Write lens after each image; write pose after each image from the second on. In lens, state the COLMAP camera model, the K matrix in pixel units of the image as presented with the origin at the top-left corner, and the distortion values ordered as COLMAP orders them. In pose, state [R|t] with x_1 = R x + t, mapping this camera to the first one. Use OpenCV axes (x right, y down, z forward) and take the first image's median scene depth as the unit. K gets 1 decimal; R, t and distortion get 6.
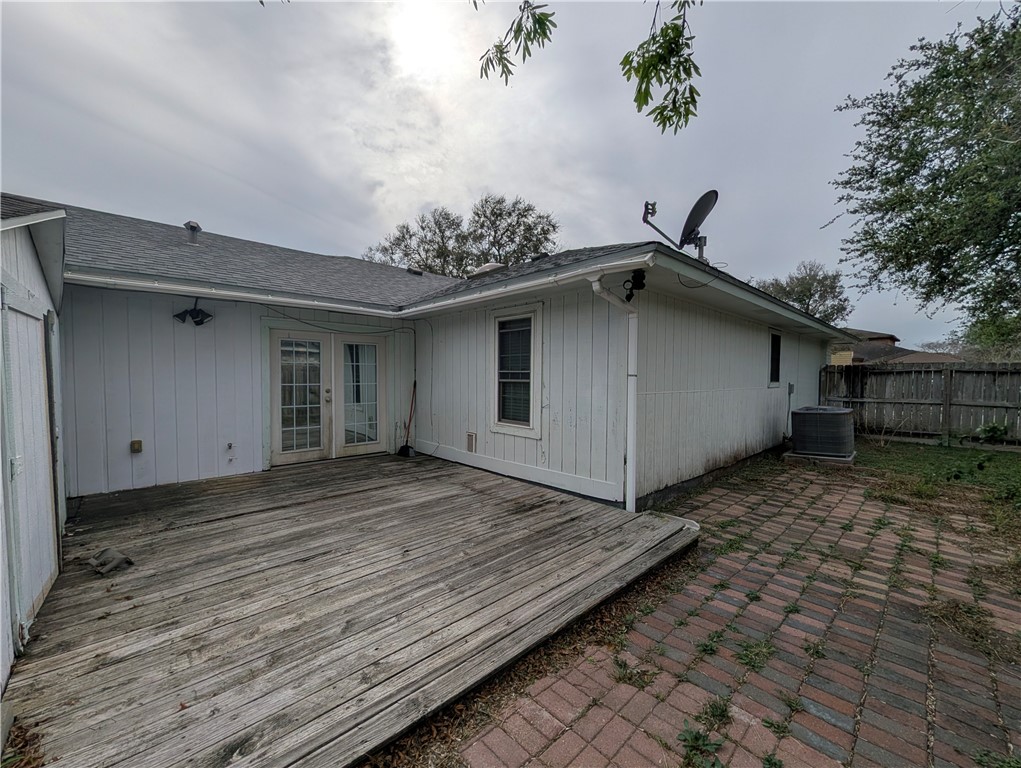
lens RADIAL K [[408.0, 0, 511.8], [0, 408.0, 391.7], [0, 0, 1]] dist [0.000197, 0.000182]
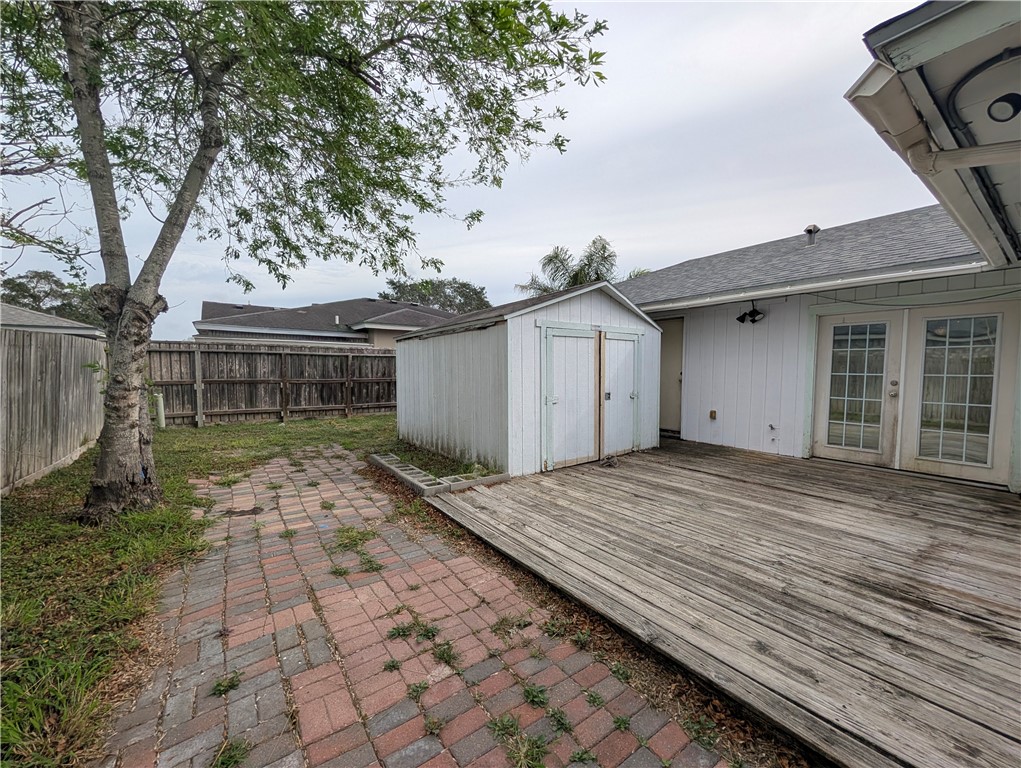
lens RADIAL K [[408.0, 0, 511.8], [0, 408.0, 391.7], [0, 0, 1]] dist [0.000197, 0.000182]
pose [[-0.128283, 0.054553, -0.990236, 0.696459], [-0.042854, 0.997248, 0.060491, -0.002487], [0.990811, 0.050195, -0.125593, 0.577396]]
